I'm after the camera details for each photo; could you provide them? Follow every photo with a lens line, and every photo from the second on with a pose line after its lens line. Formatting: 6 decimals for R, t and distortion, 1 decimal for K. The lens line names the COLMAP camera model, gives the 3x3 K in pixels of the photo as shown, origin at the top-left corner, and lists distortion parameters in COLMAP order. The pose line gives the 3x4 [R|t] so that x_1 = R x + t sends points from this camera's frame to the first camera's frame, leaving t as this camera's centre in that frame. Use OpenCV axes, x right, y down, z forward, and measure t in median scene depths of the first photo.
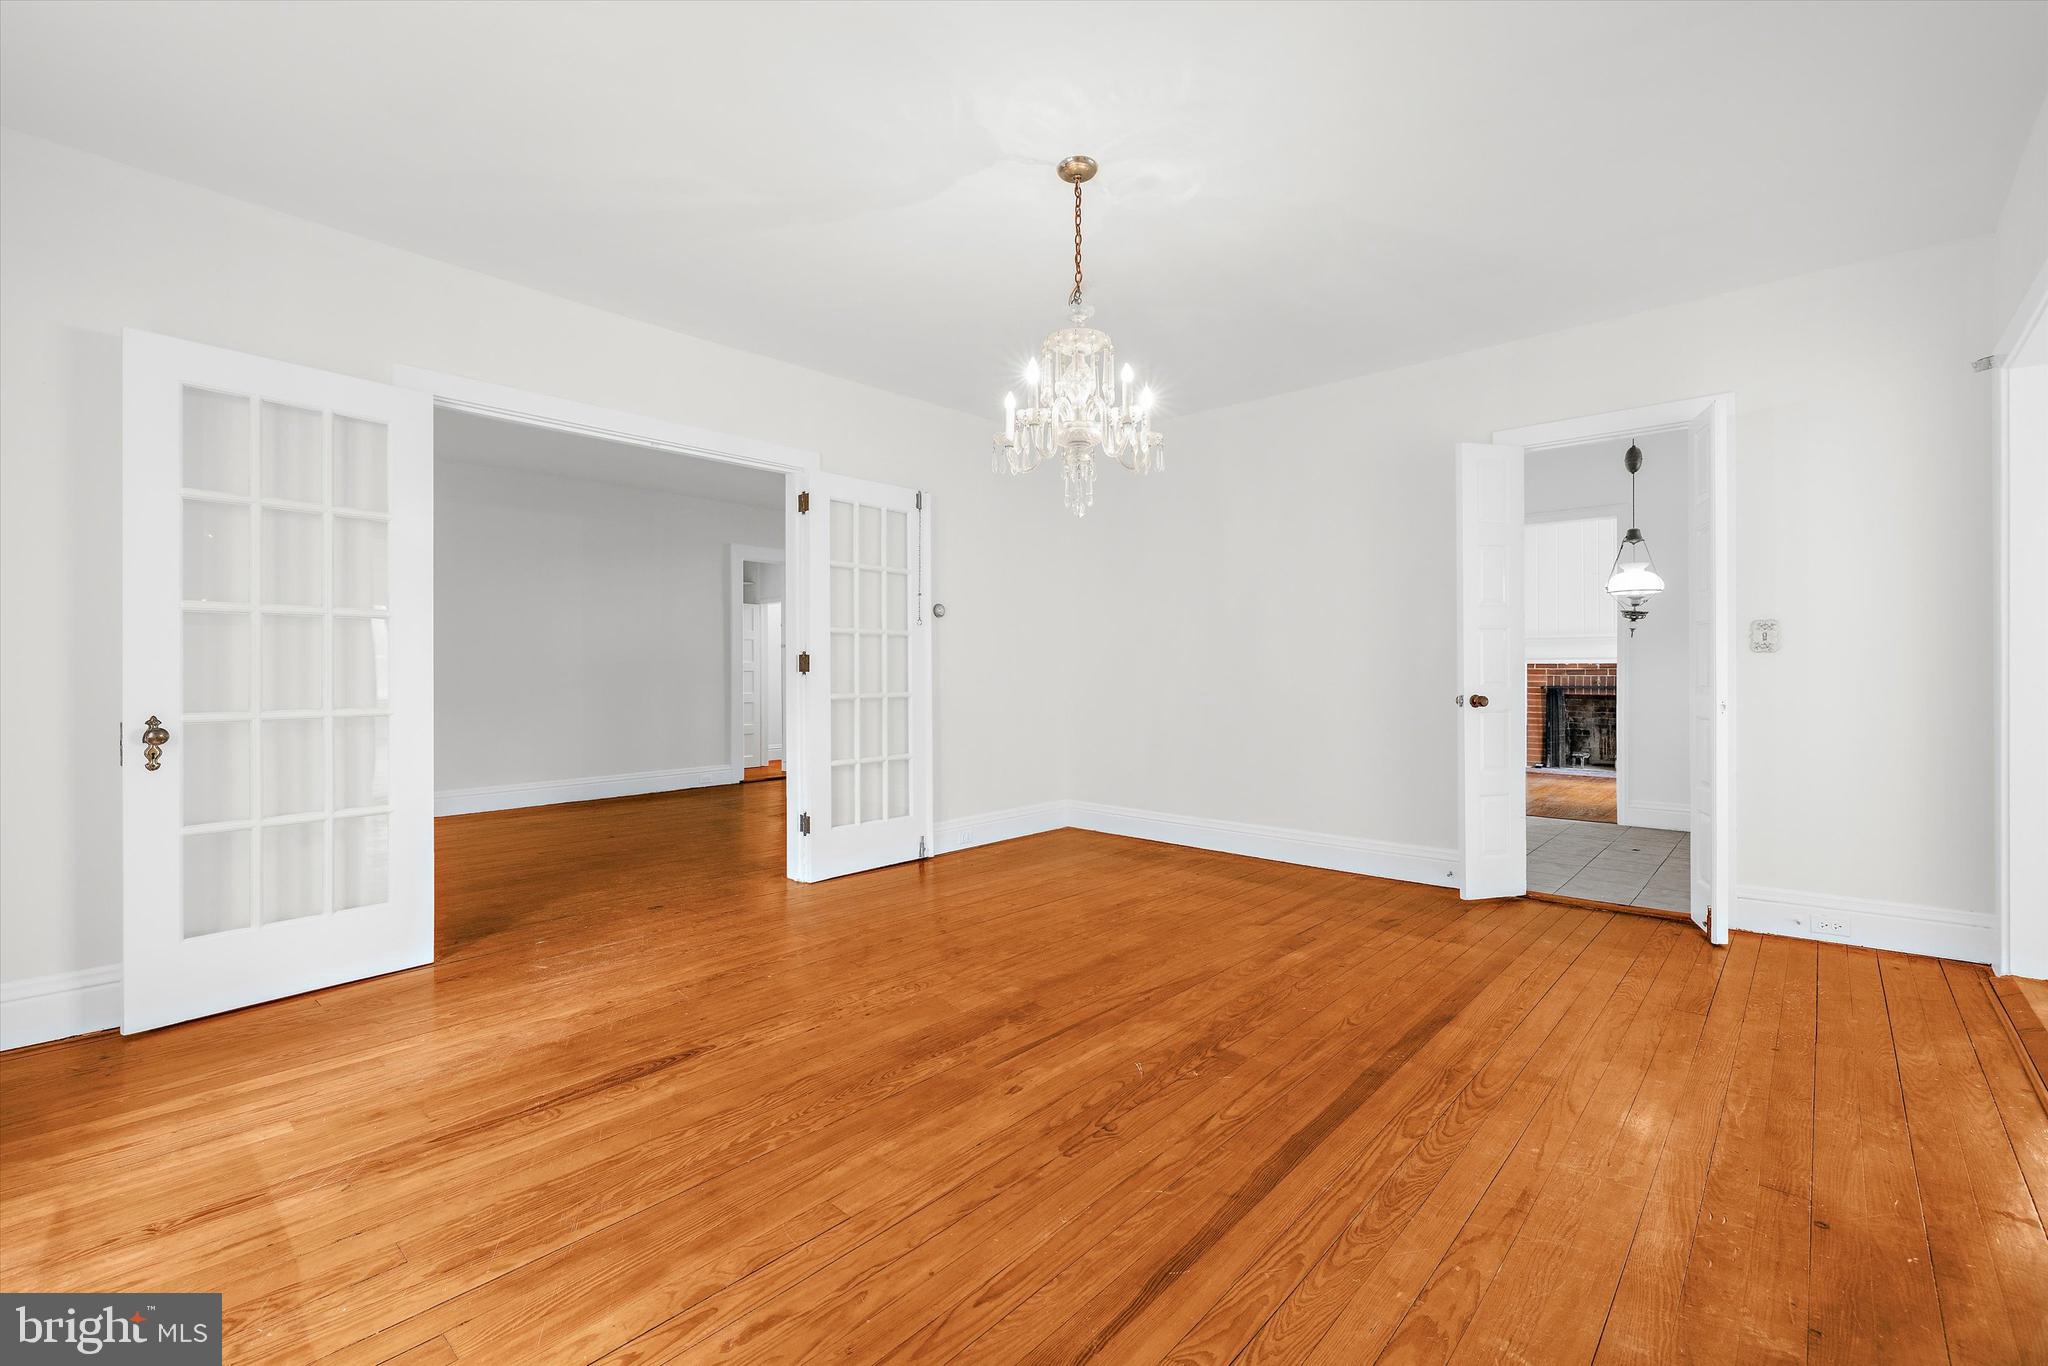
lens RADIAL K [[883.2, 0, 1018.6], [0, 883.2, 667.5], [0, 0, 1]] dist [-0.003468, 0.001213]
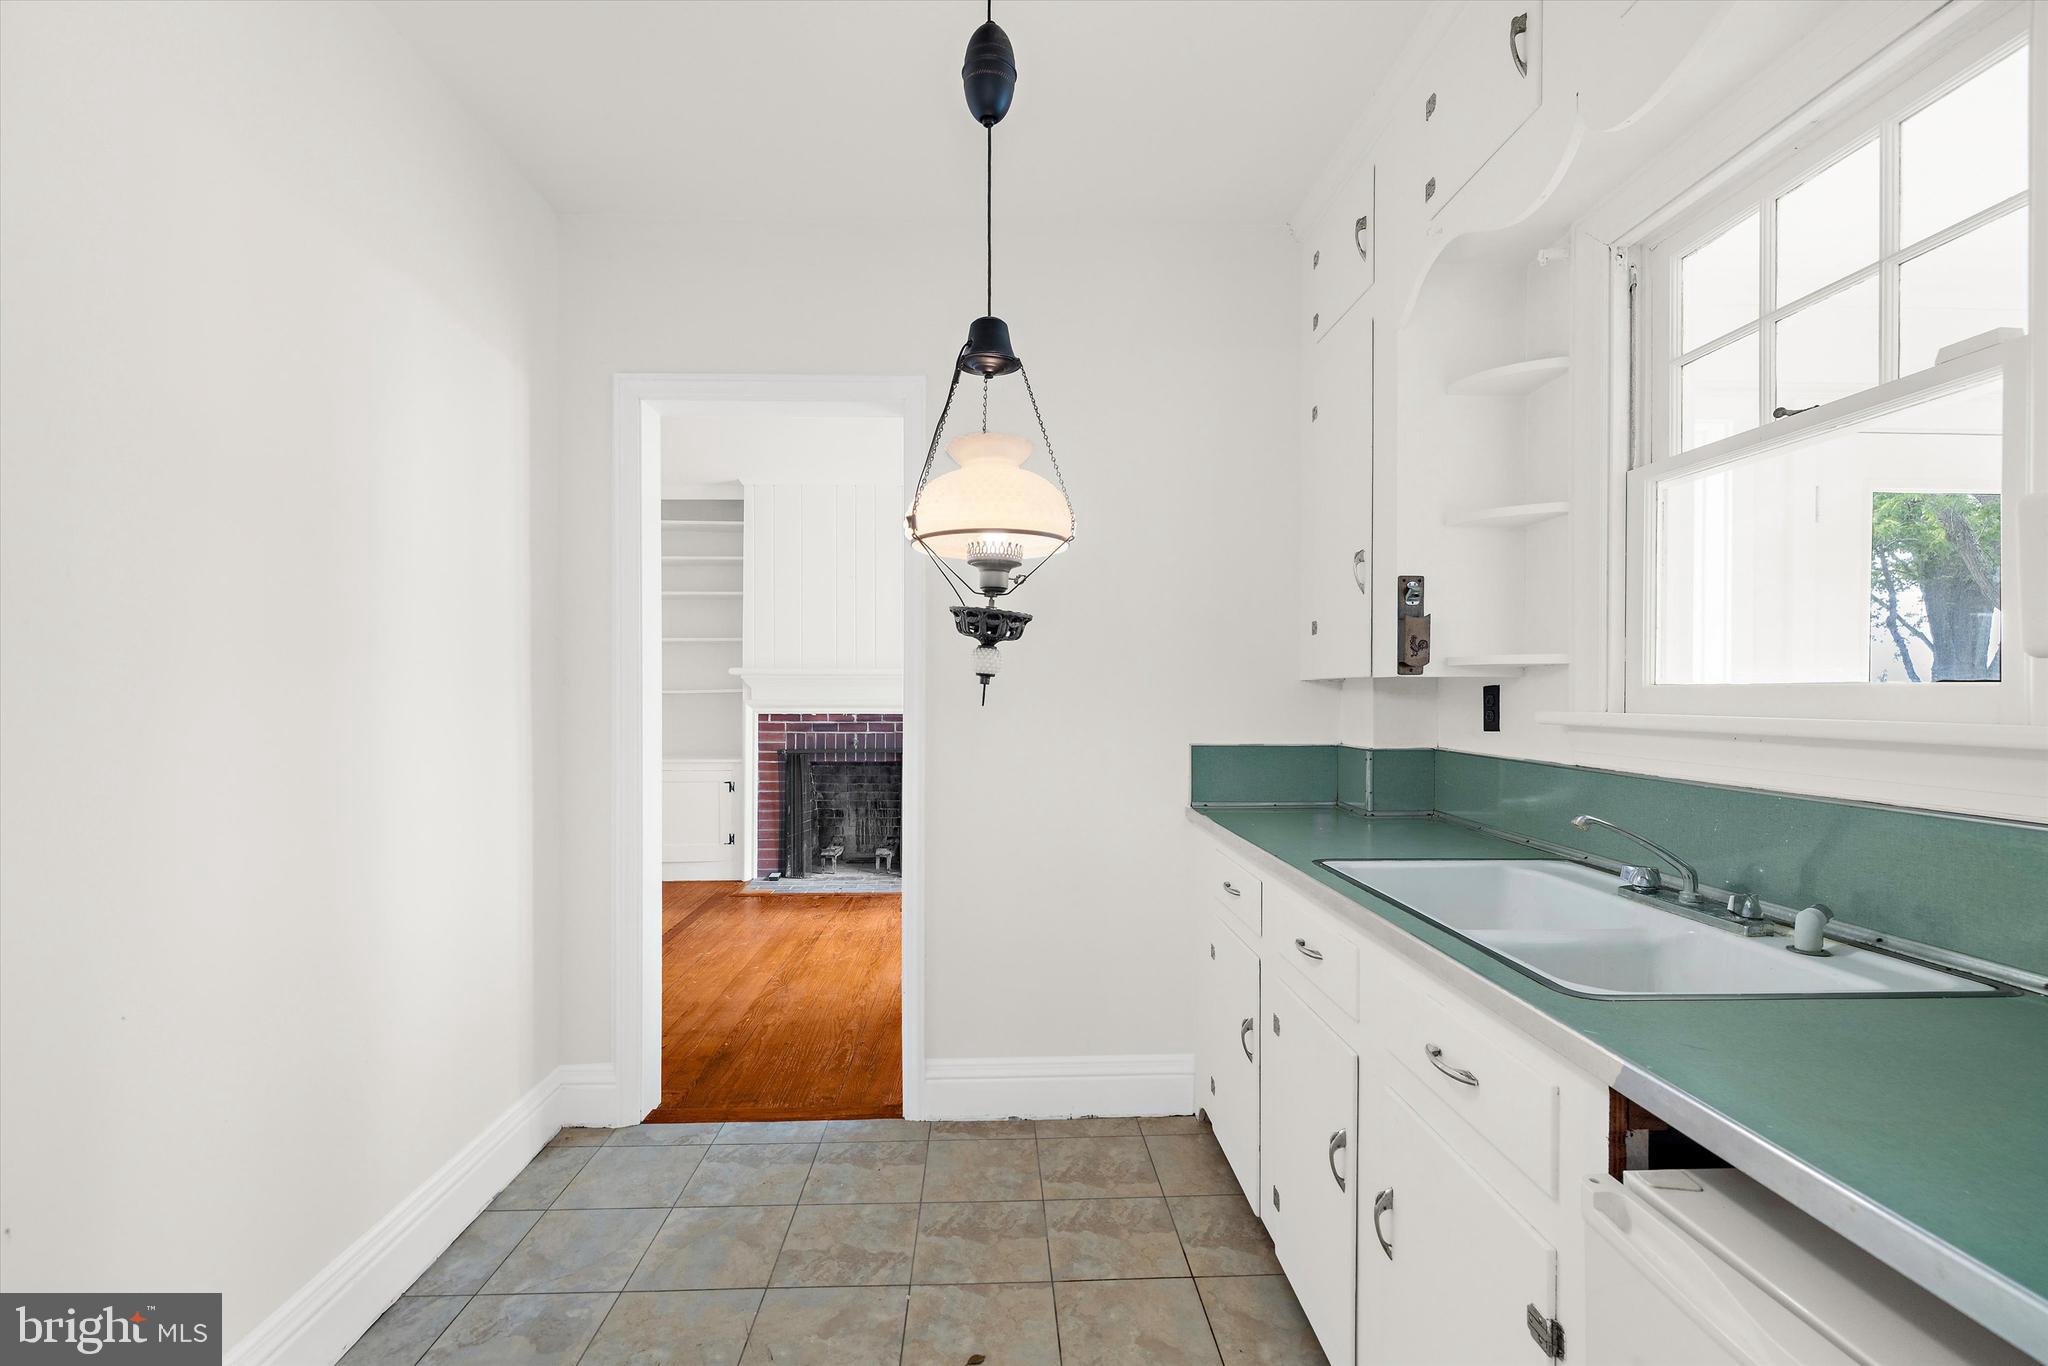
lens RADIAL K [[883.2, 0, 1032.1], [0, 883.2, 693.0], [0, 0, 1]] dist [-0.003468, 0.001213]
pose [[0.705459, 0.001978, 0.708748, 0.821833], [-0.003165, 0.999995, 0.000360, -0.061507], [-0.708744, -0.002497, 0.705462, 1.282143]]
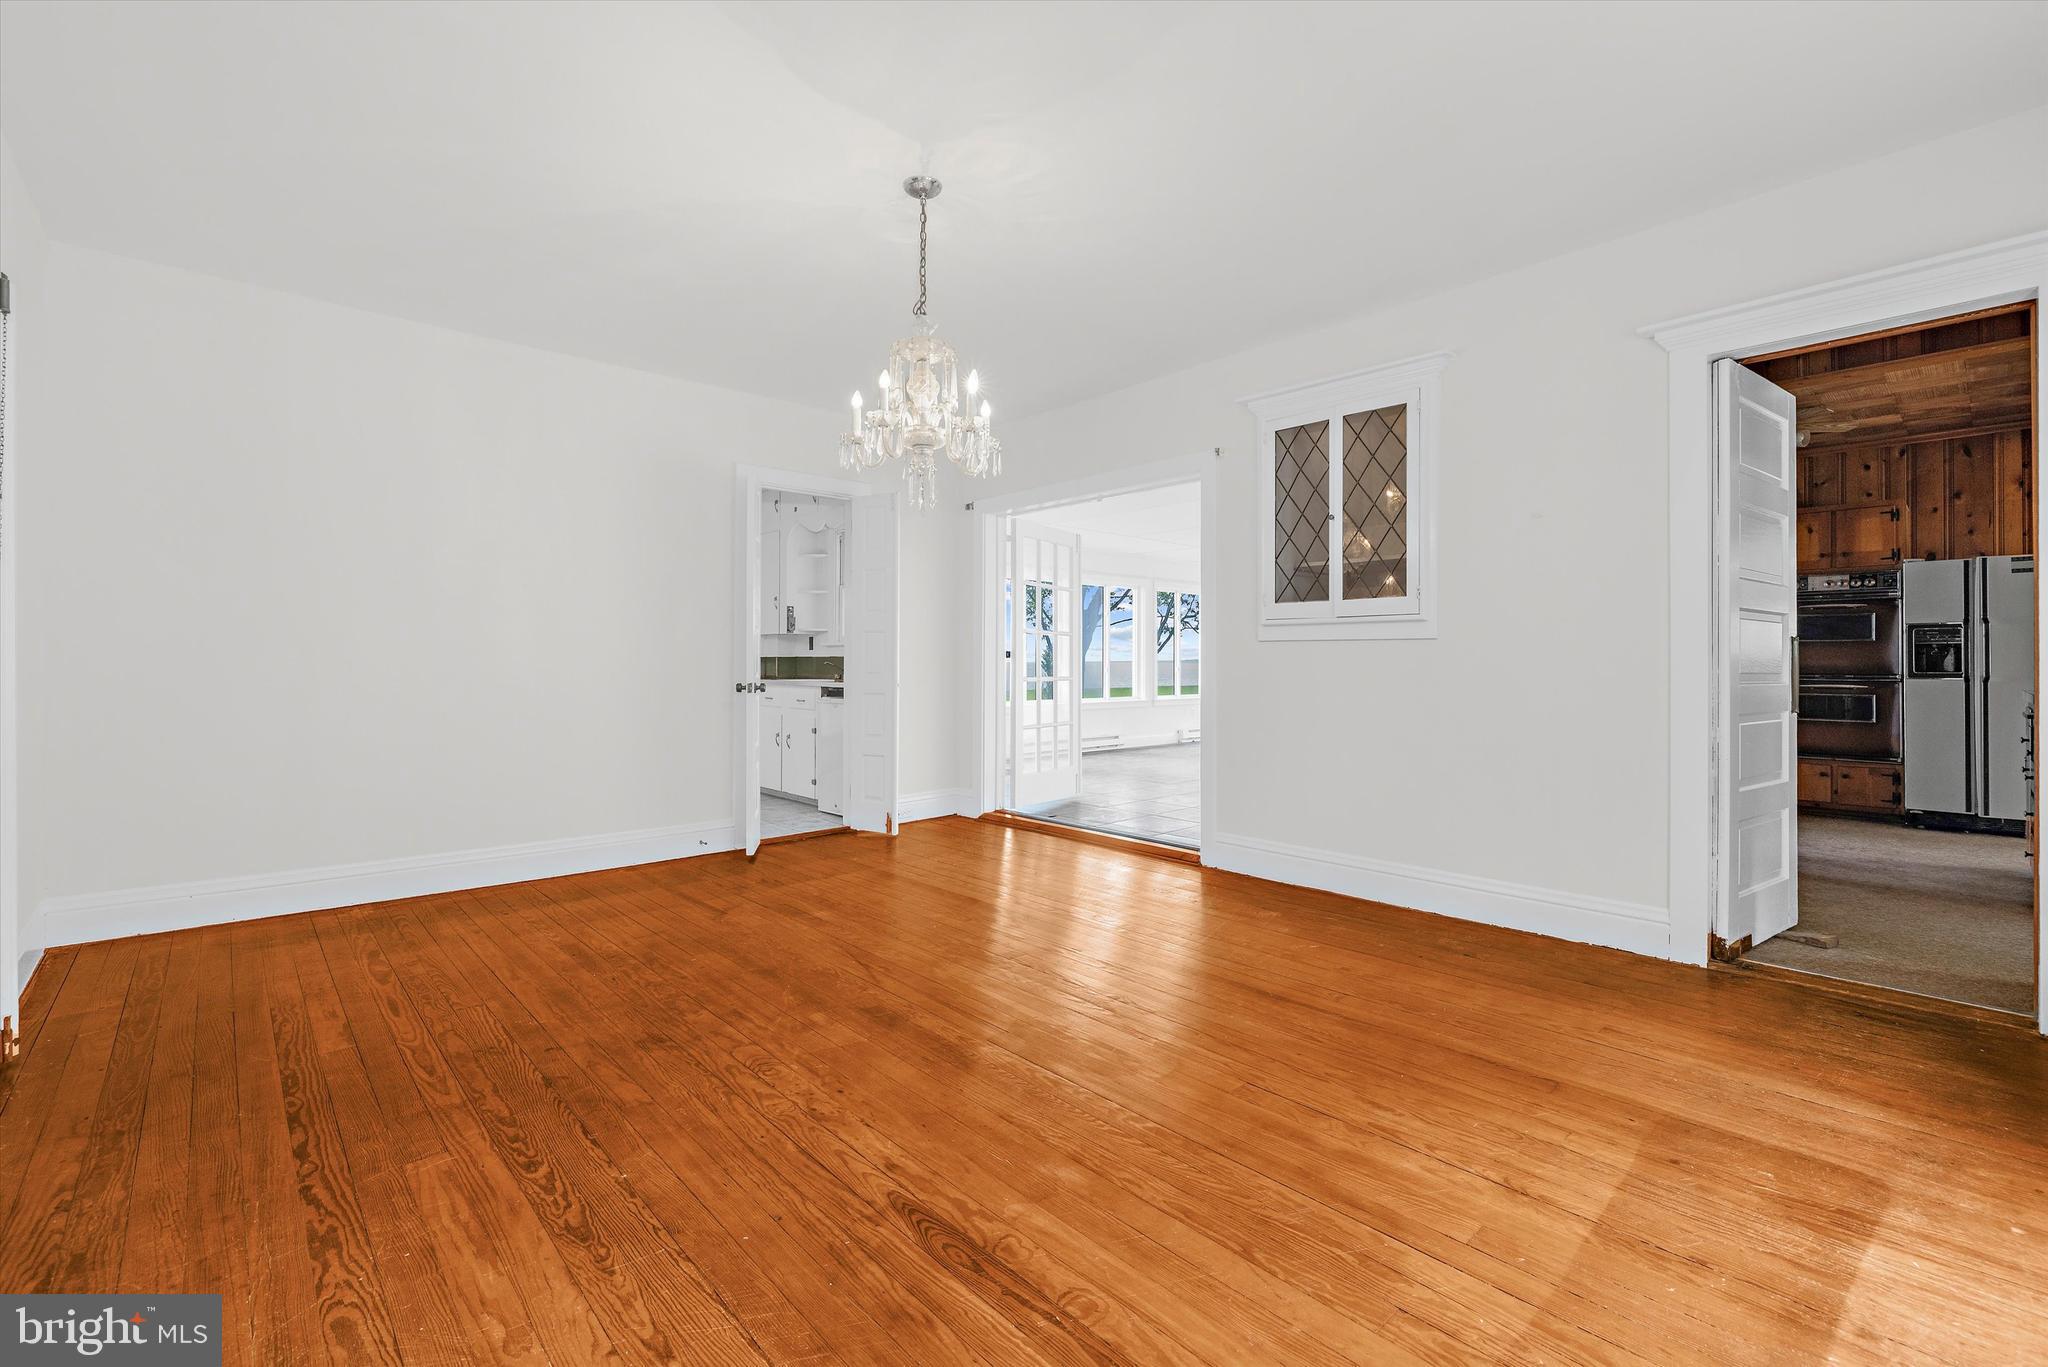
lens RADIAL K [[883.2, 0, 1035.2], [0, 883.2, 664.5], [0, 0, 1]] dist [-0.003468, 0.001213]
pose [[0.089288, -0.001721, 0.996004, -0.843877], [-0.002223, 0.999996, 0.001927, 0.003679], [-0.996003, -0.002386, 0.089284, 0.668595]]
